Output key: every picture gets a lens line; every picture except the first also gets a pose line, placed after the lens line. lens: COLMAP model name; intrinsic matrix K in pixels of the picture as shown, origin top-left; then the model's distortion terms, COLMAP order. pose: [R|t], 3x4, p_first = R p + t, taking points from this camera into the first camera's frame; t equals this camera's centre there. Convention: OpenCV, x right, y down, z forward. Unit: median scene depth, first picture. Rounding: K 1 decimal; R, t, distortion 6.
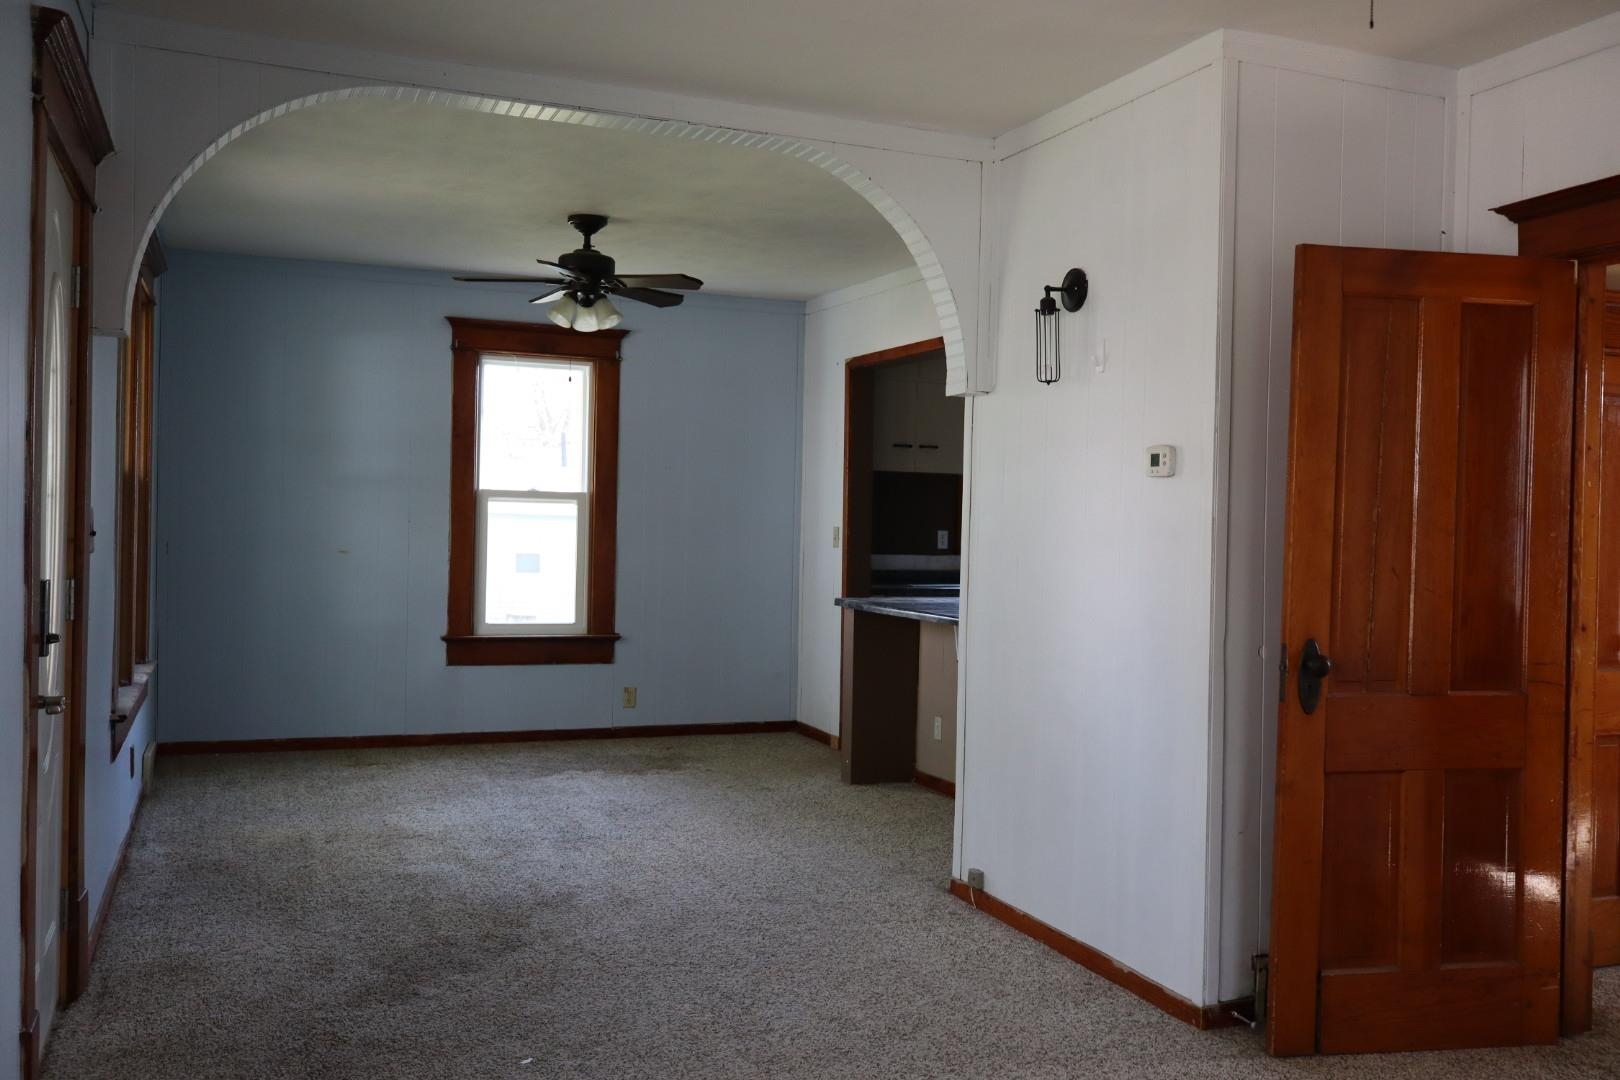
lens RADIAL K [[1410.7, 0, 809.8], [0, 1410.7, 534.1], [0, 0, 1]] dist [-0.009901, 0.000450]
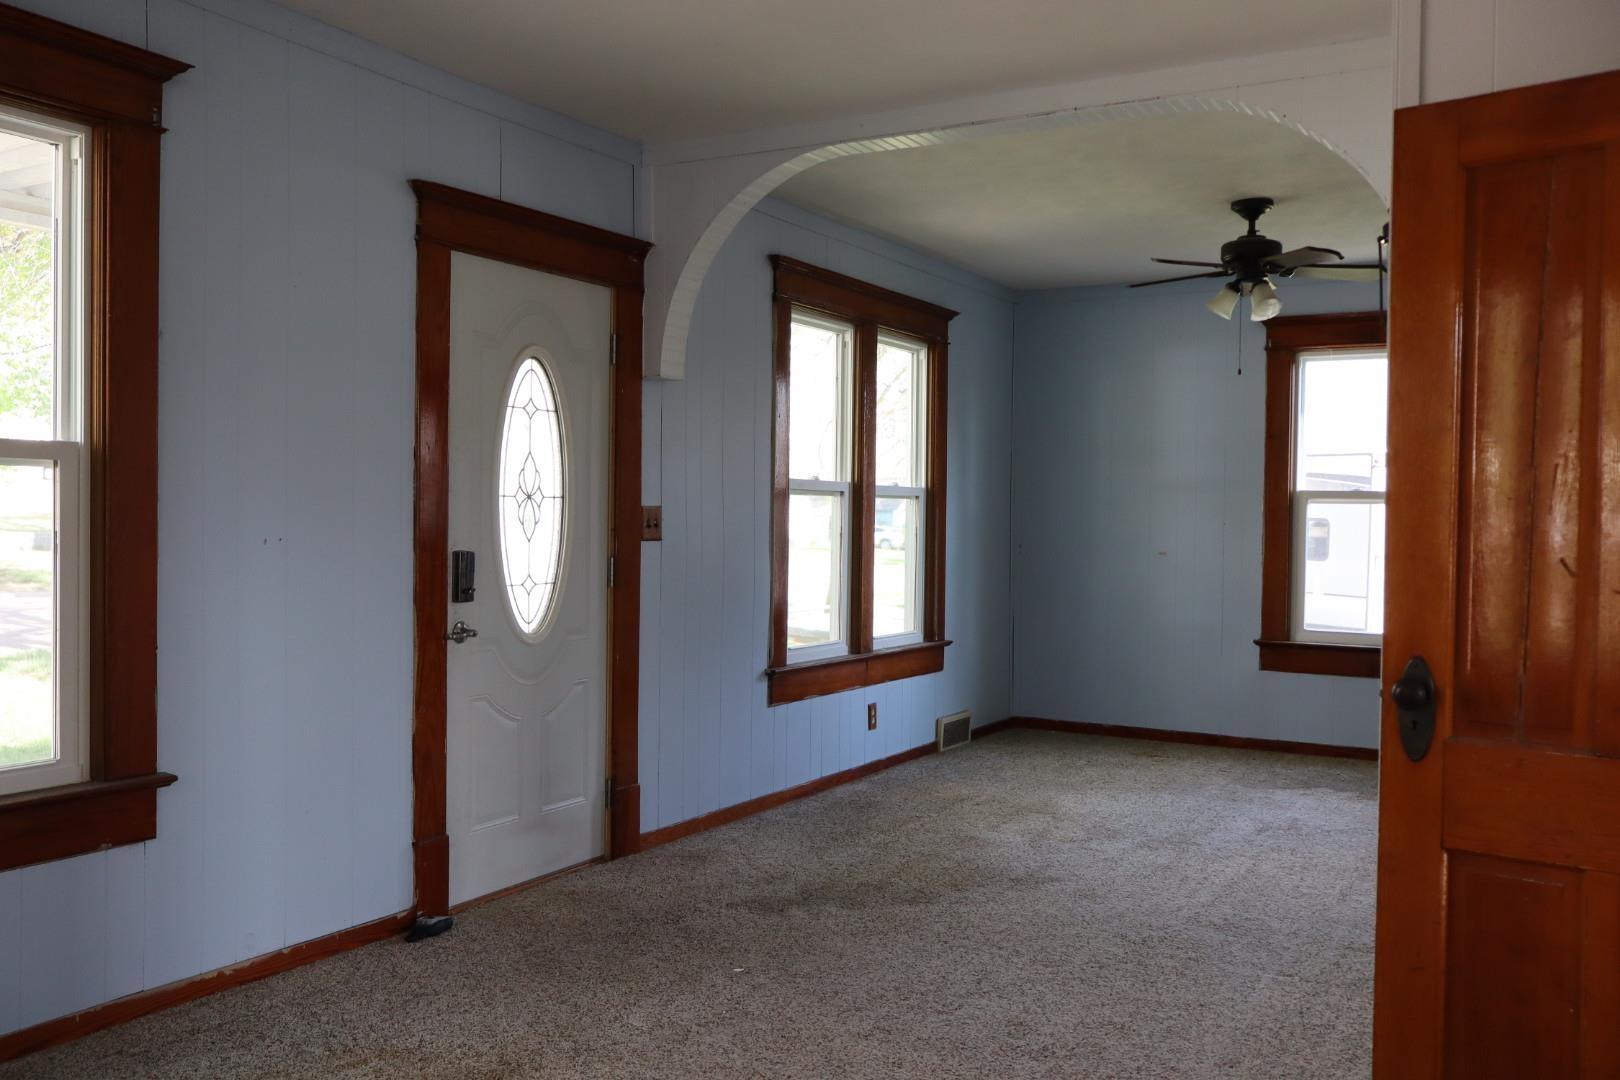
lens RADIAL K [[1410.7, 0, 806.6], [0, 1410.7, 537.6], [0, 0, 1]] dist [-0.009901, 0.000450]
pose [[0.603772, -0.000854, -0.797157, 0.425371], [-0.007630, 0.999947, -0.006851, 0.012142], [0.797121, 0.010219, 0.603733, 0.184280]]
